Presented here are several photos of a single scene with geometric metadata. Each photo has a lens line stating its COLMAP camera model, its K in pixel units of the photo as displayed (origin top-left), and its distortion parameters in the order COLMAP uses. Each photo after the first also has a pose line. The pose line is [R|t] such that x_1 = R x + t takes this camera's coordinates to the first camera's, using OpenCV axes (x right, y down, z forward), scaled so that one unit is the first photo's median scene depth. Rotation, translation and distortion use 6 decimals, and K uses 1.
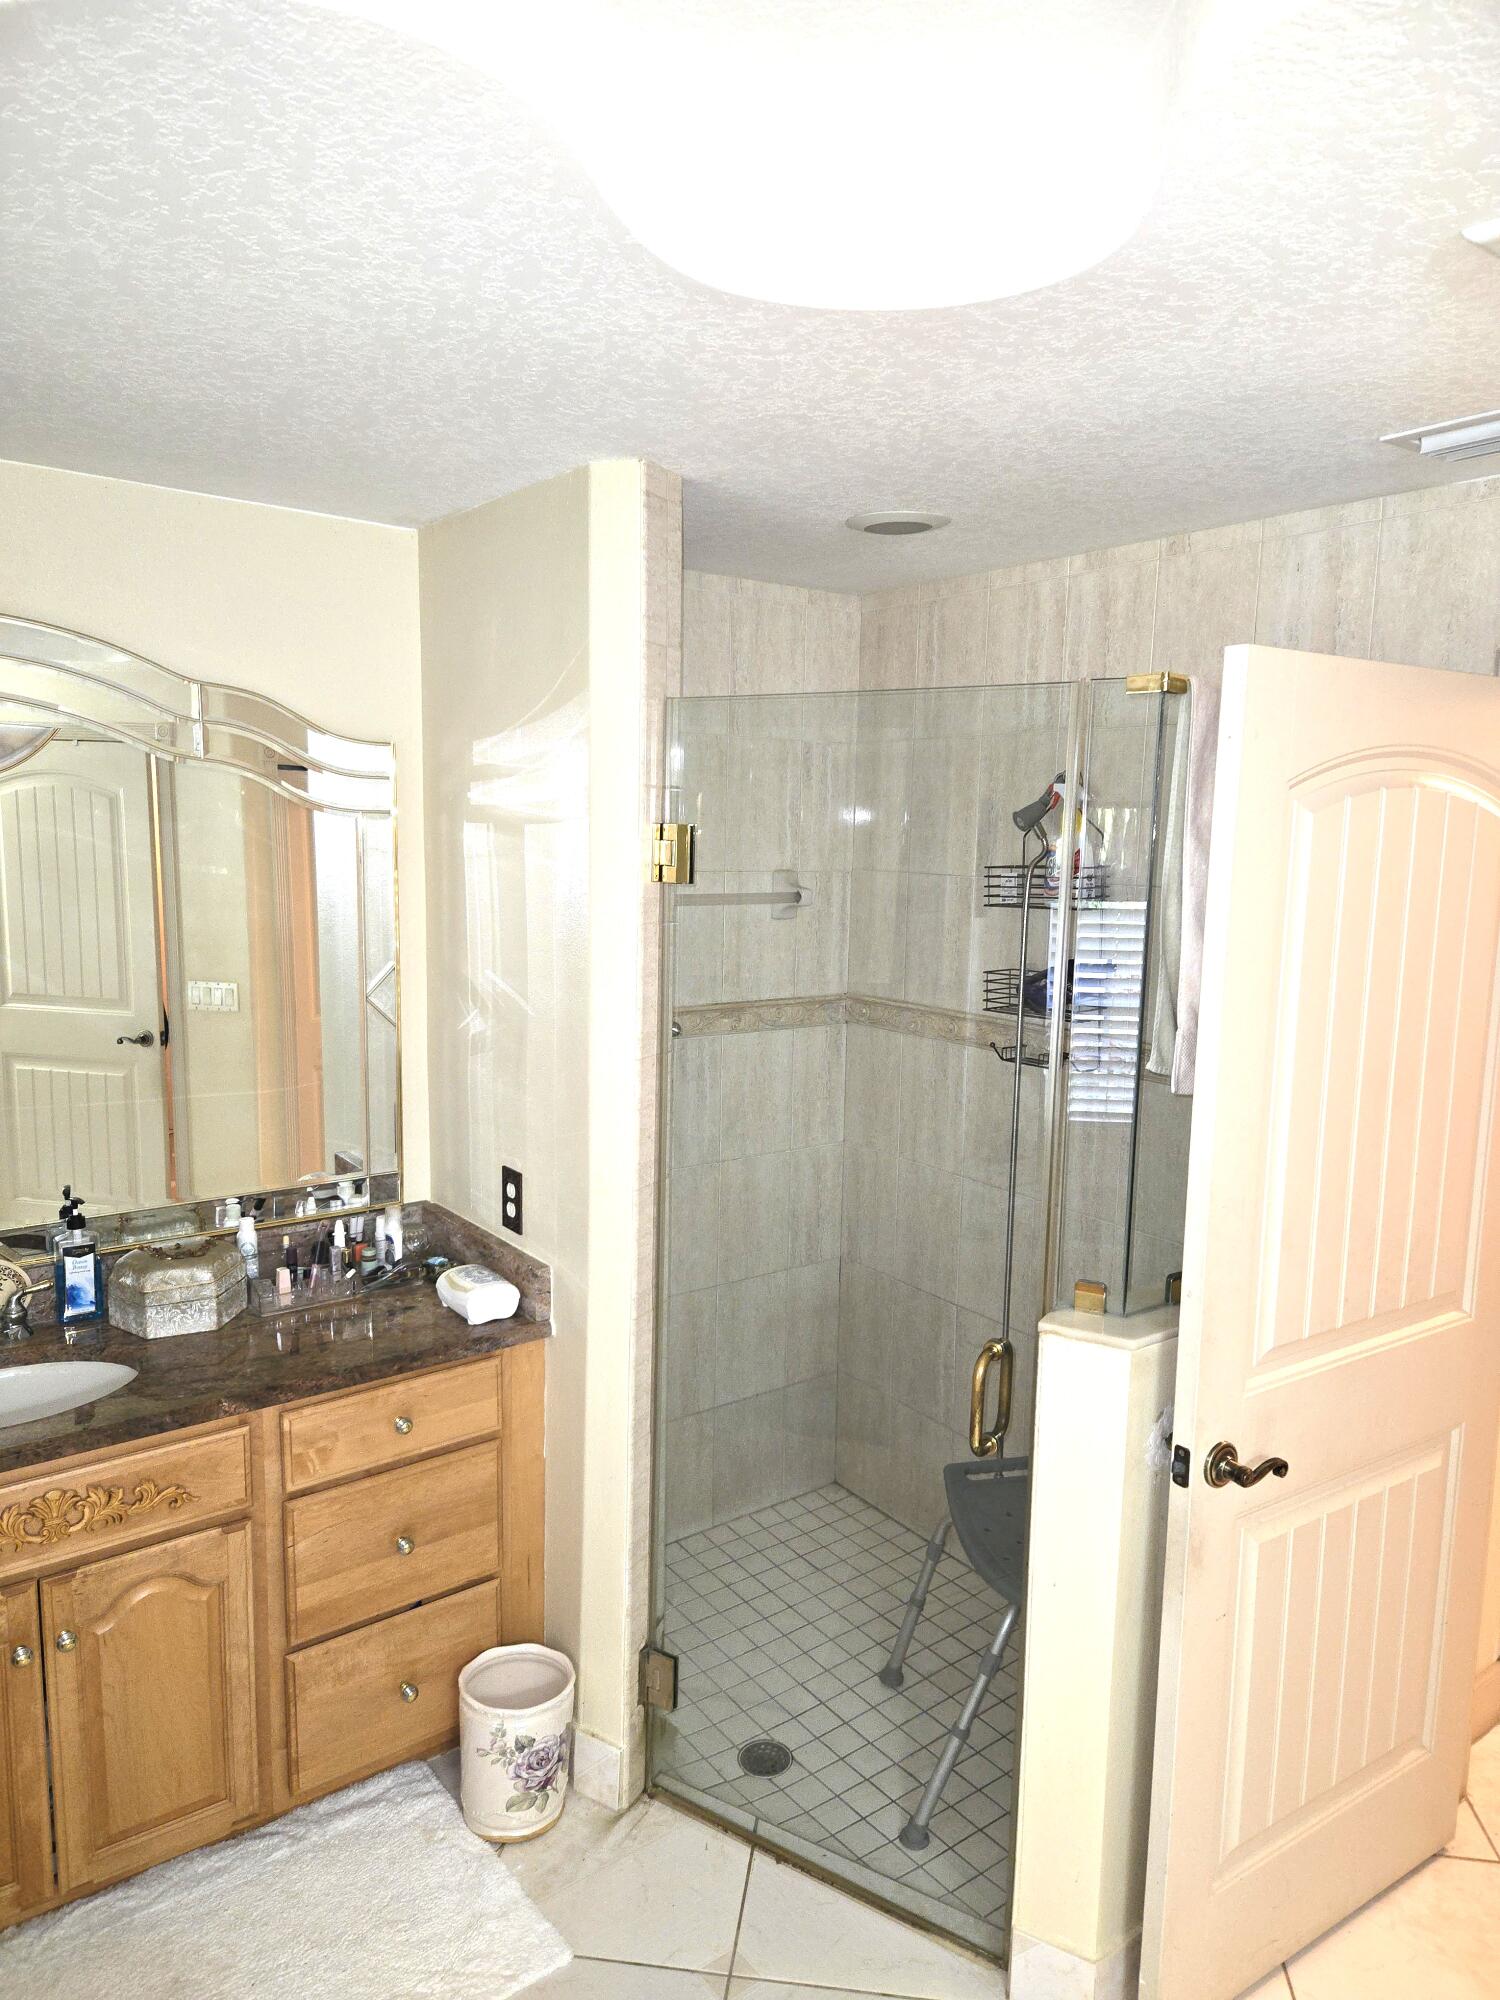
lens RADIAL K [[1341.4, 0, 744.5], [0, 1341.4, 1004.2], [0, 0, 1]] dist [0.034486, -0.015470]
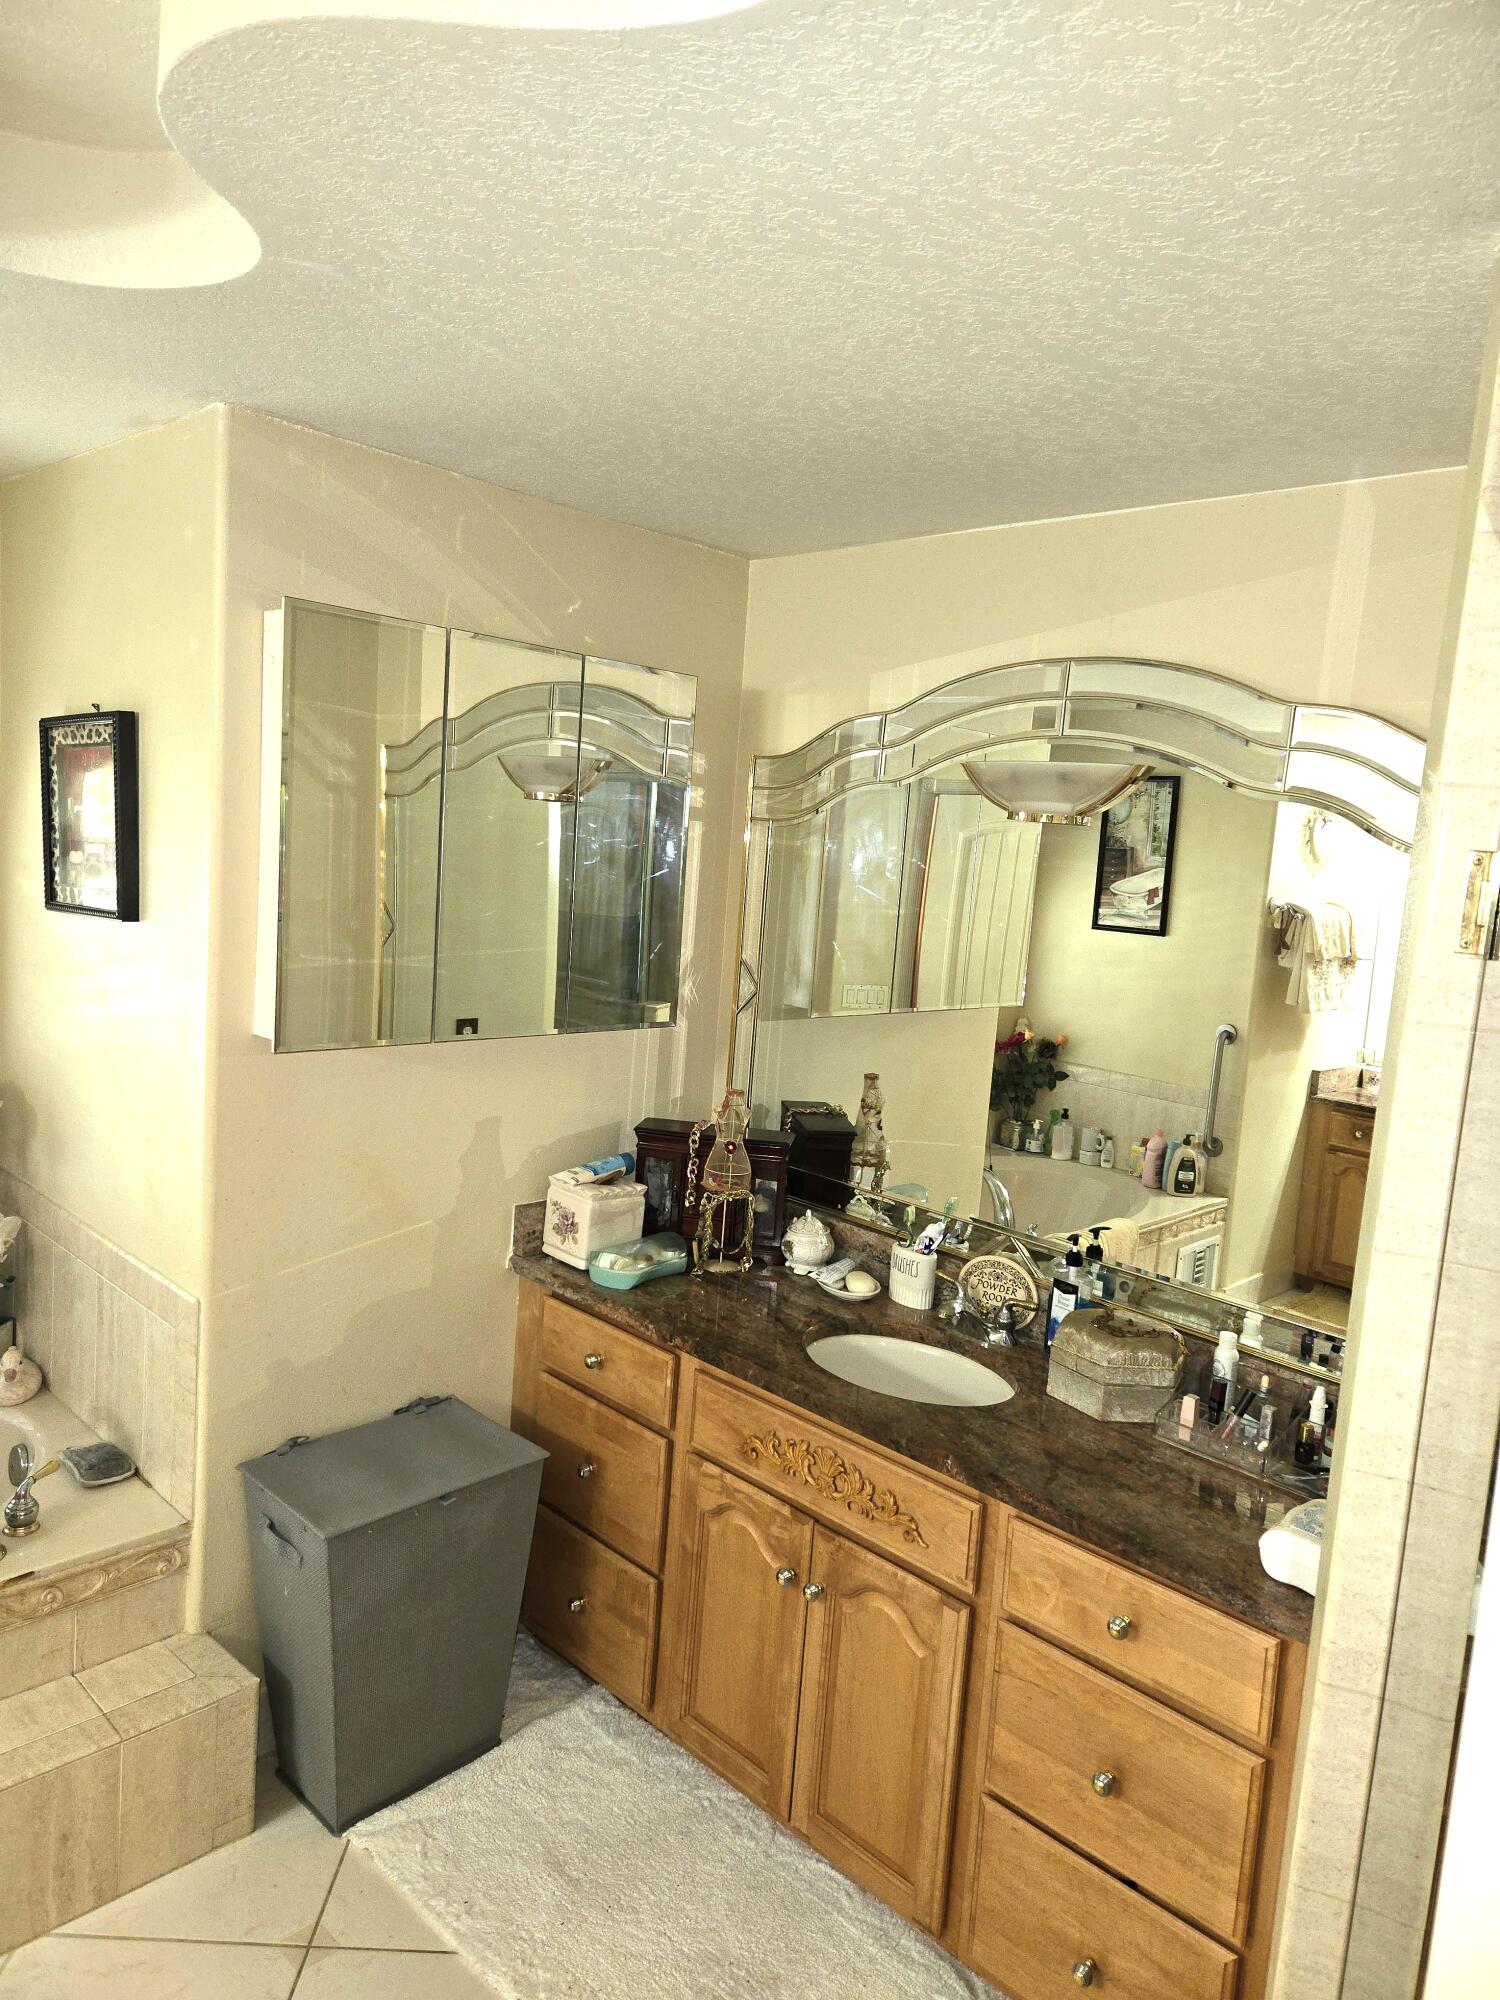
lens RADIAL K [[1341.4, 0, 755.5], [0, 1341.4, 991.9], [0, 0, 1]] dist [0.034486, -0.015470]
pose [[0.160642, 0.100671, -0.981865, 0.478422], [-0.203488, 0.976792, 0.066858, -0.055571], [0.965809, 0.189057, 0.177399, 0.653432]]
